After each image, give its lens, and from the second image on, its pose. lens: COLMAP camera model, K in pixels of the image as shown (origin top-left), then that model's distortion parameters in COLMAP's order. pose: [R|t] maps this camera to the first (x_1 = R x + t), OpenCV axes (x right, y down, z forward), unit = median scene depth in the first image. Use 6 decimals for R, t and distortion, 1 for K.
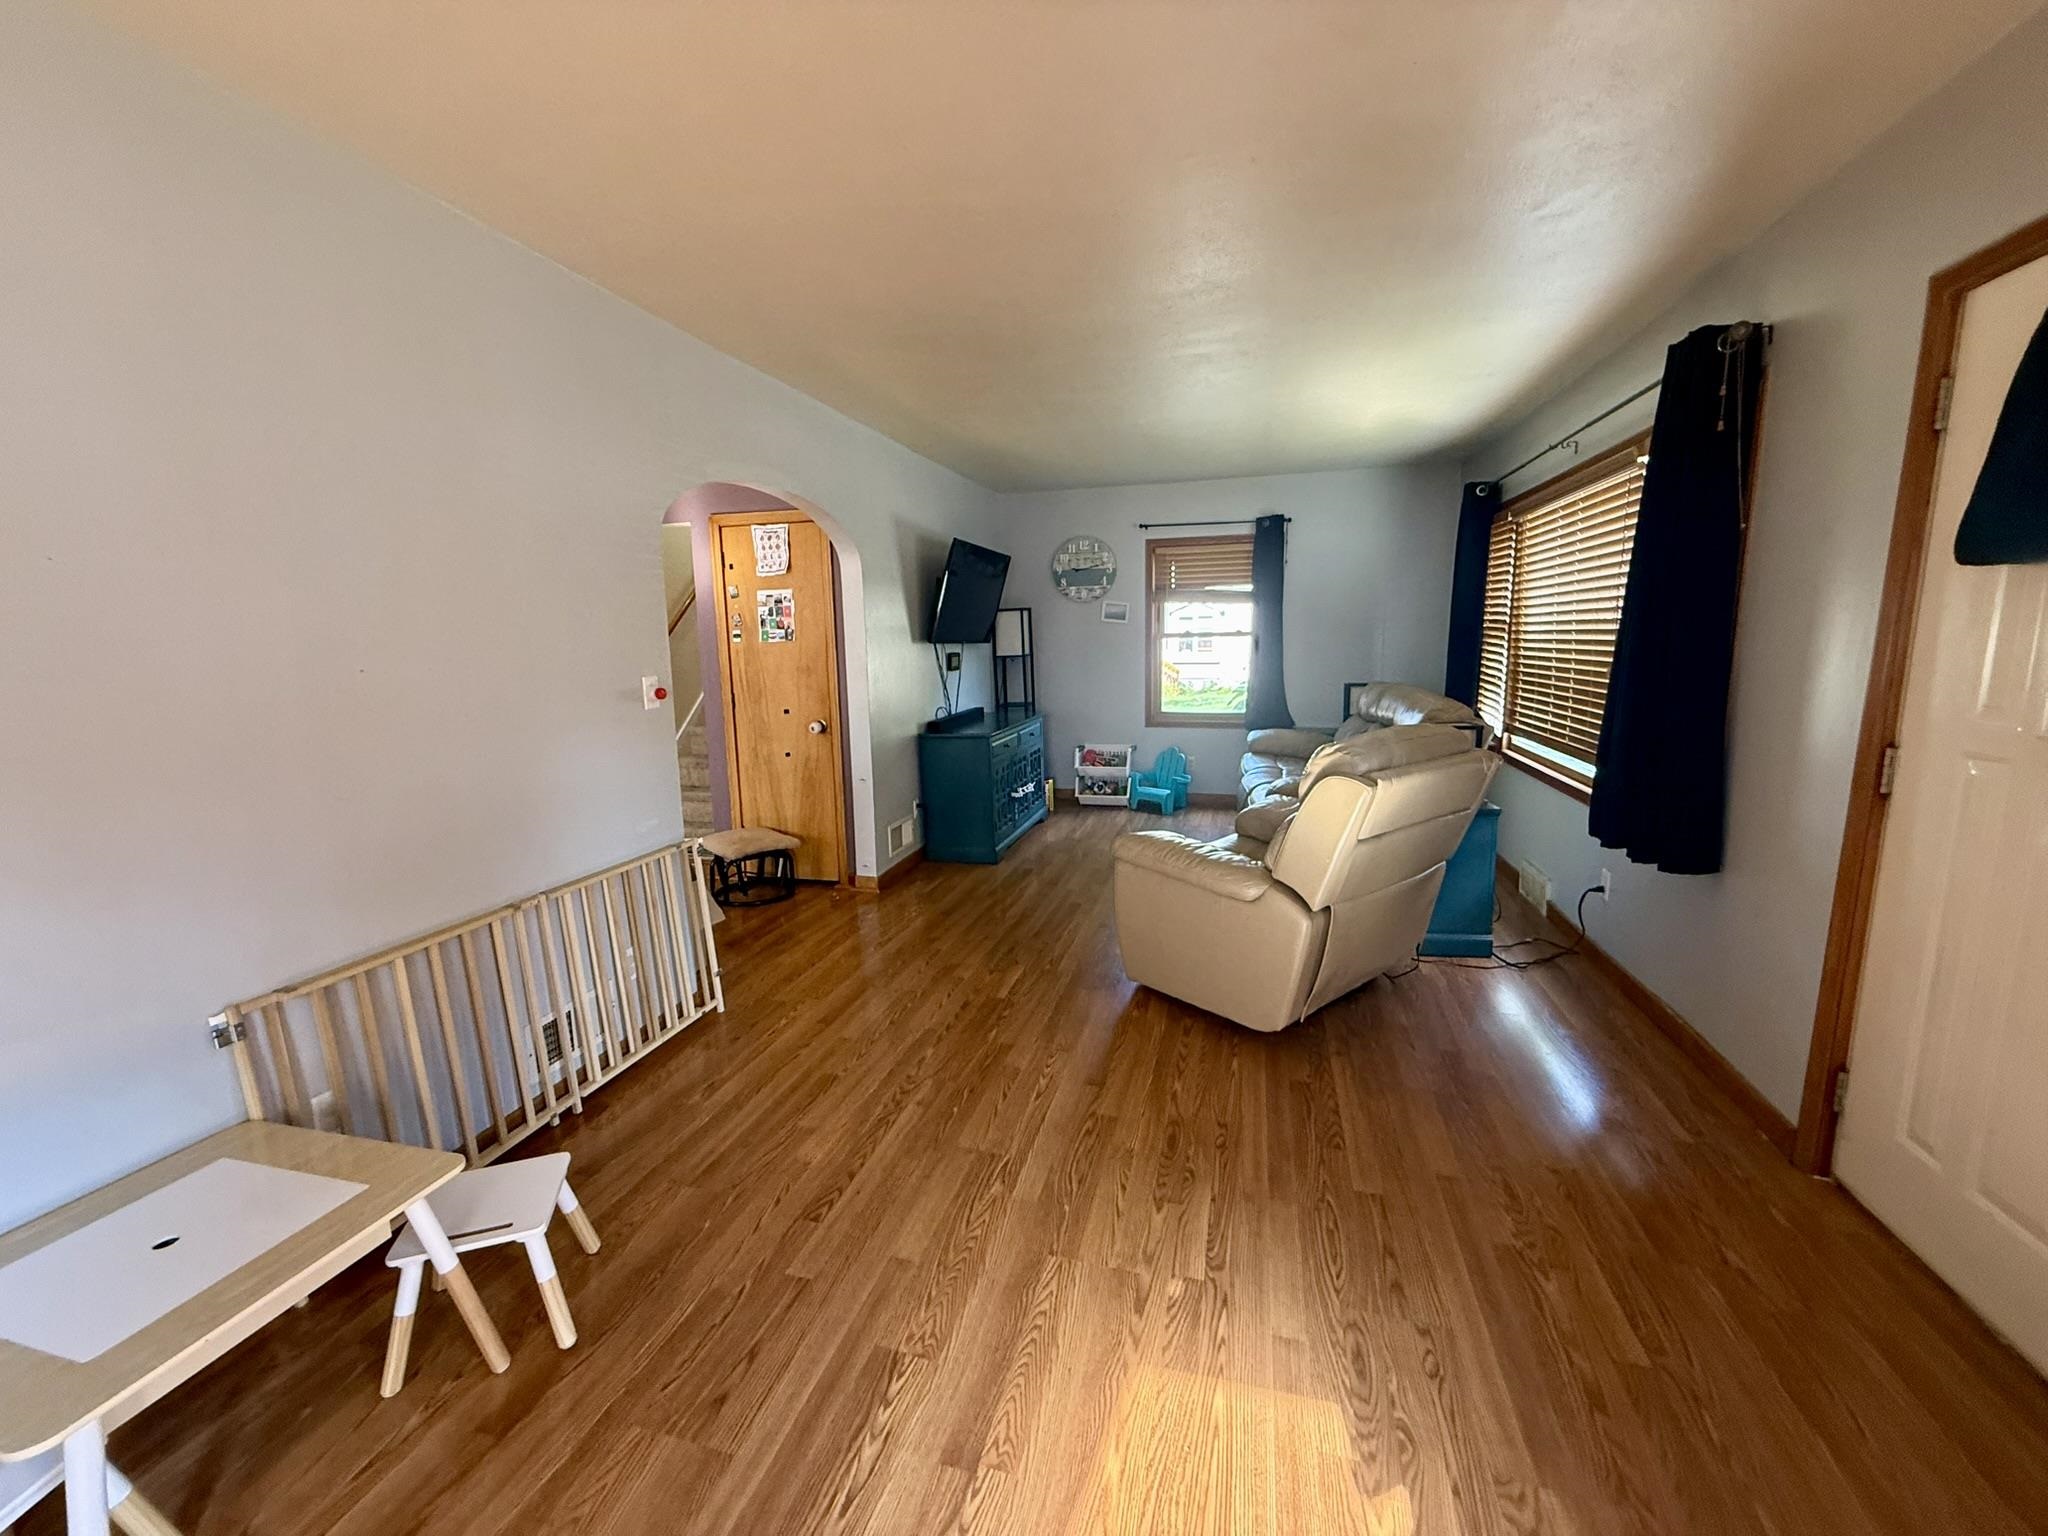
lens RADIAL K [[813.0, 0, 1024.0], [0, 813.0, 768.0], [0, 0, 1]] dist [-0.002742, -0.000079]
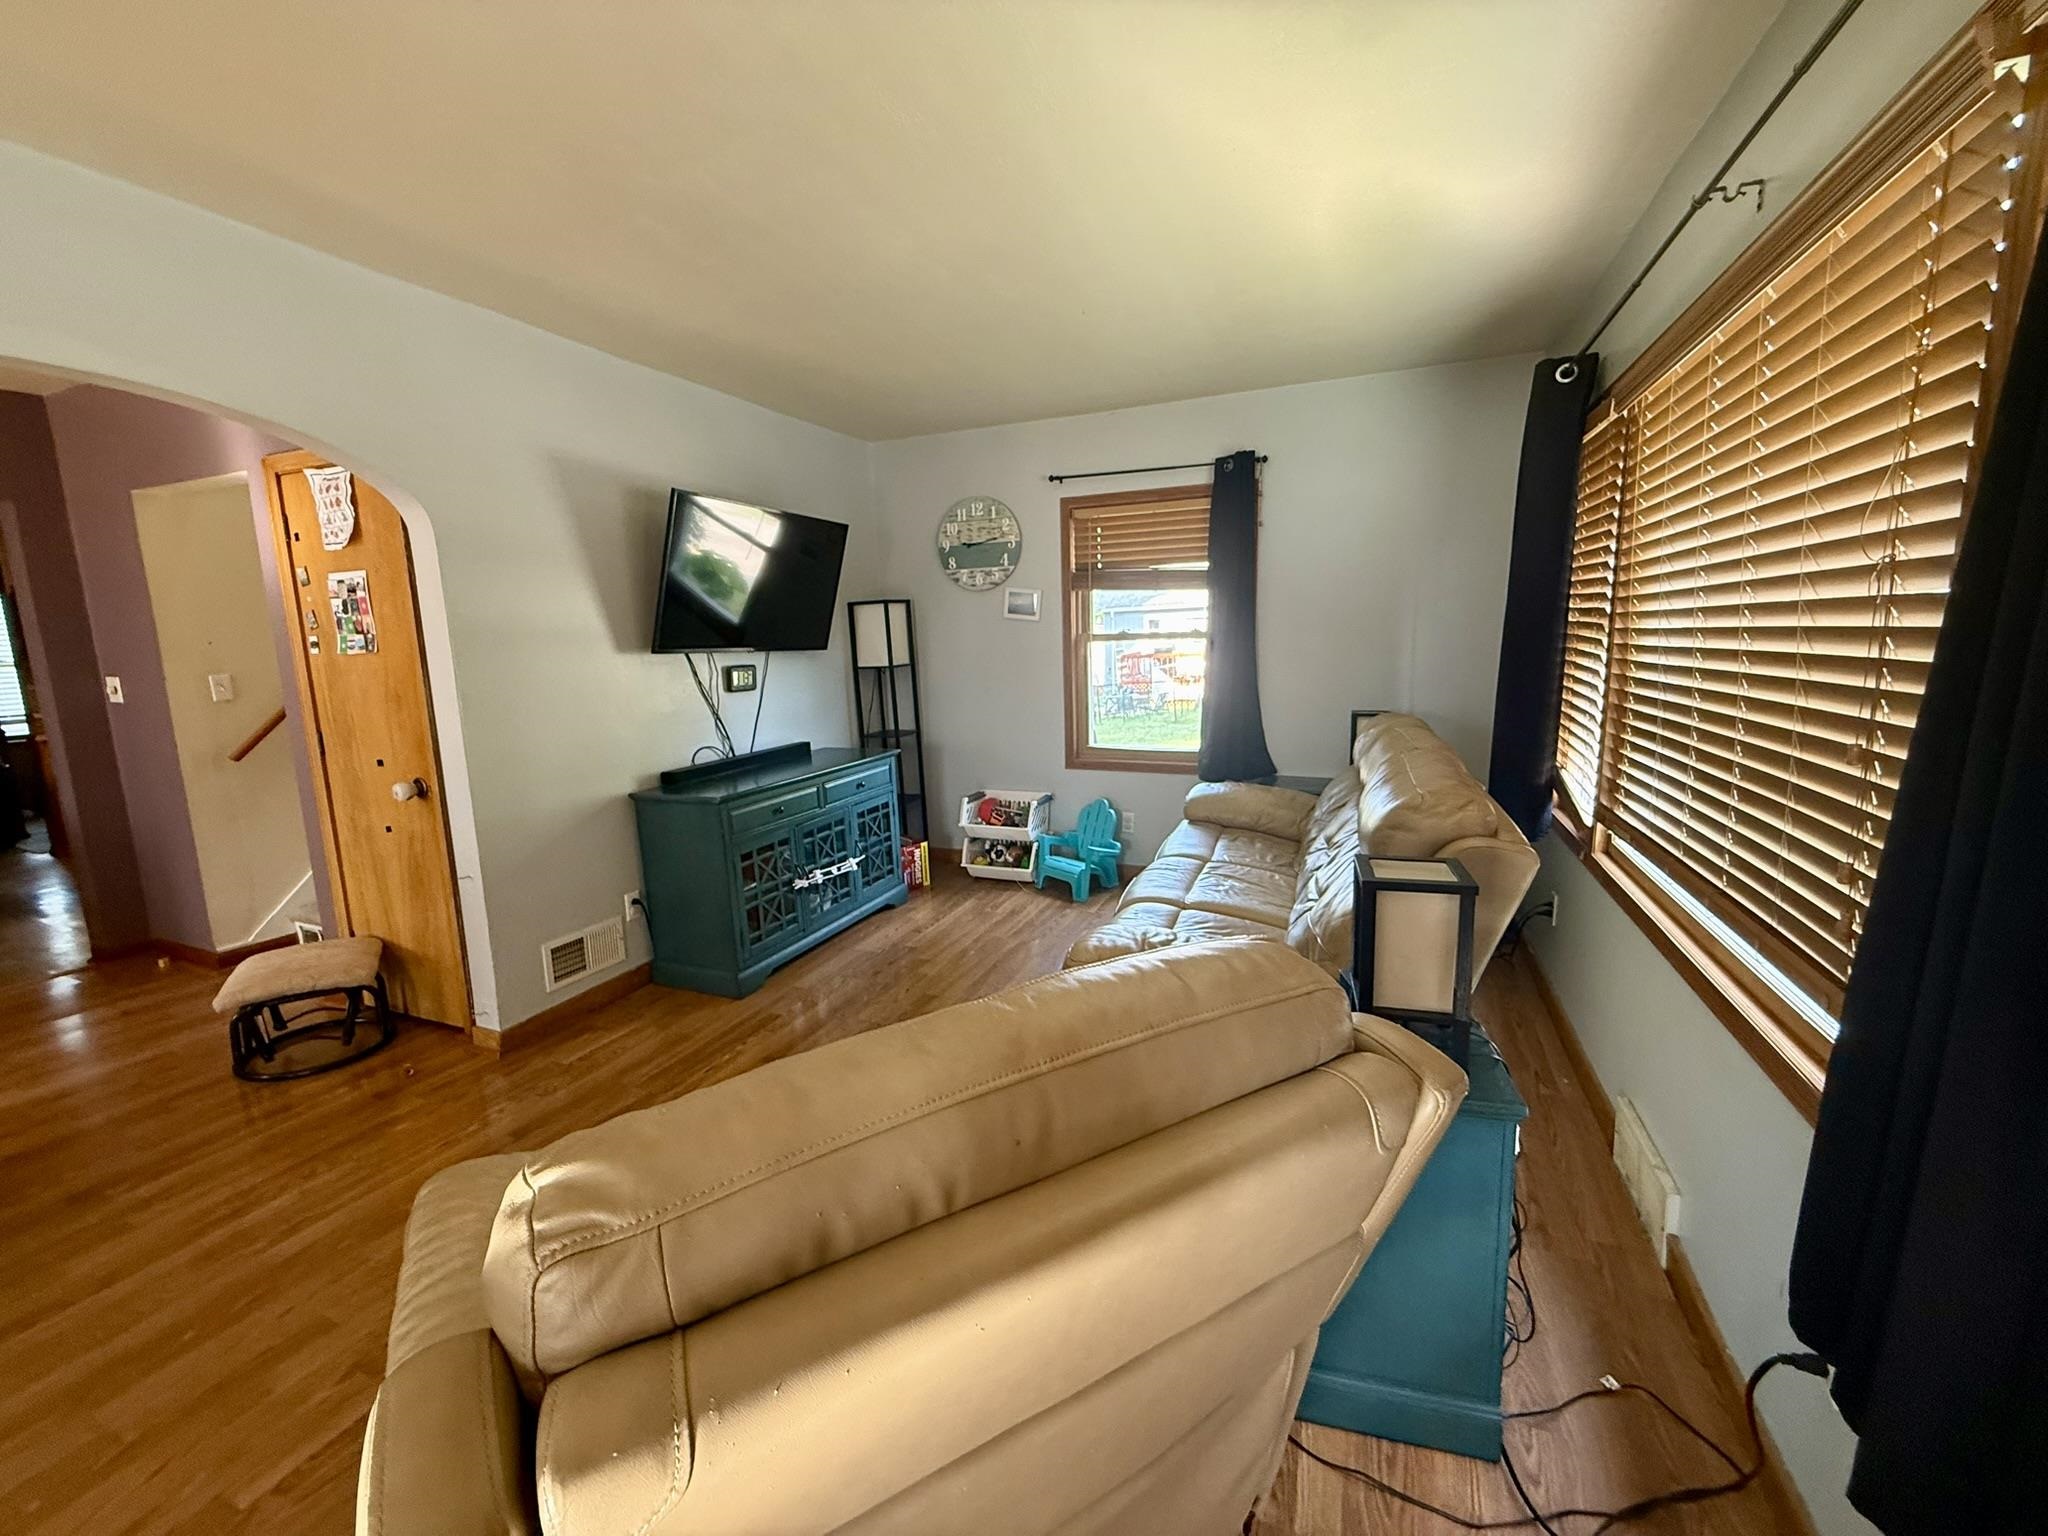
lens RADIAL K [[813.0, 0, 1024.0], [0, 813.0, 768.0], [0, 0, 1]] dist [-0.002742, -0.000079]
pose [[0.991574, 0.015855, -0.128569, 0.254991], [-0.015513, 0.999873, 0.003668, -0.066137], [0.128610, -0.001643, 0.991694, 0.378257]]
